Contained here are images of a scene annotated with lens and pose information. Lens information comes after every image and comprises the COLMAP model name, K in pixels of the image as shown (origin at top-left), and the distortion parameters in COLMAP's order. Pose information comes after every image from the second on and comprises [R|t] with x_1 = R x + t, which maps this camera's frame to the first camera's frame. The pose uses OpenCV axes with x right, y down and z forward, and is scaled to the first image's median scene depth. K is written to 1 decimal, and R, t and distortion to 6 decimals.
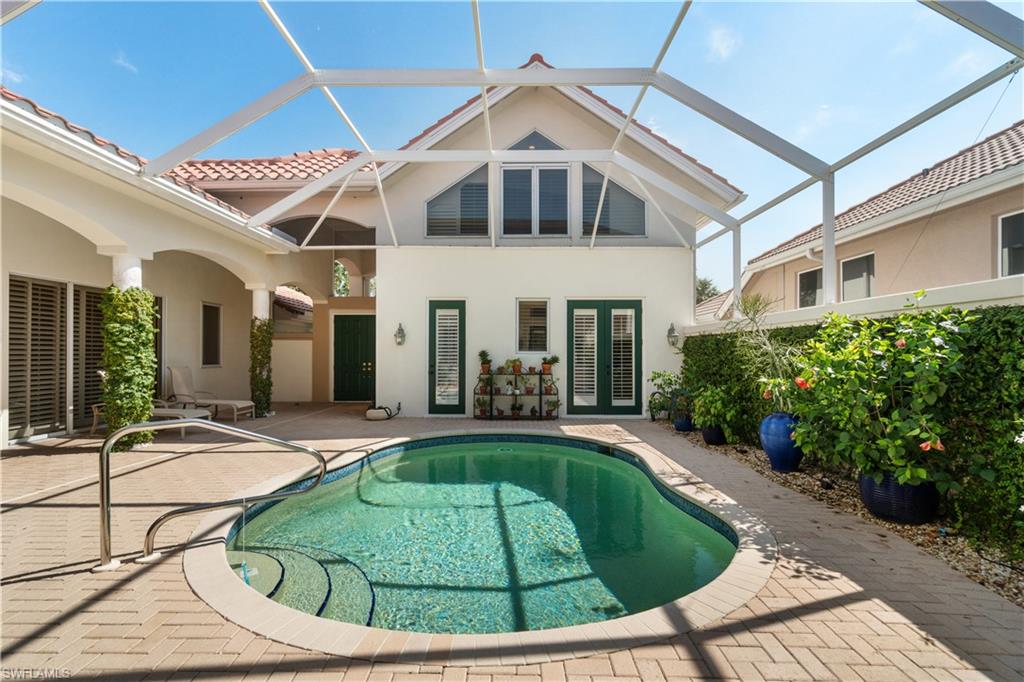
lens RADIAL K [[447.4, 0, 502.7], [0, 447.4, 353.1], [0, 0, 1]] dist [-0.003647, 0.000192]
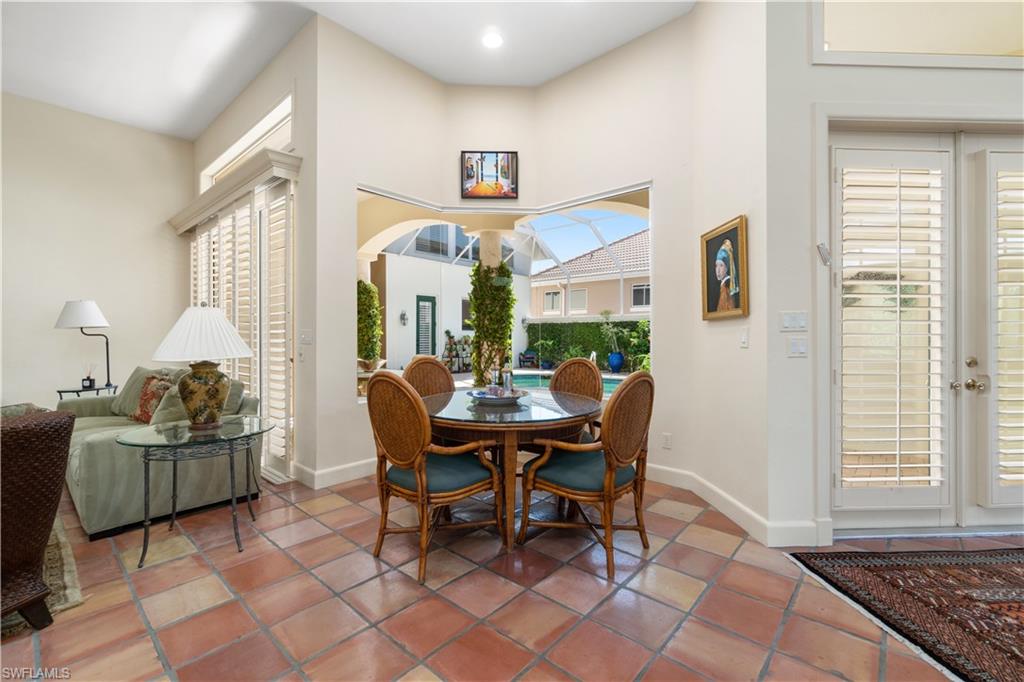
lens RADIAL K [[436.6, 0, 506.6], [0, 436.6, 339.2], [0, 0, 1]] dist [-0.001710, 0.000372]
pose [[0.651787, -0.007827, 0.758361, -1.070238], [-0.000035, 0.999946, 0.010350, 0.010805], [-0.758402, -0.006772, 0.651752, -0.153552]]
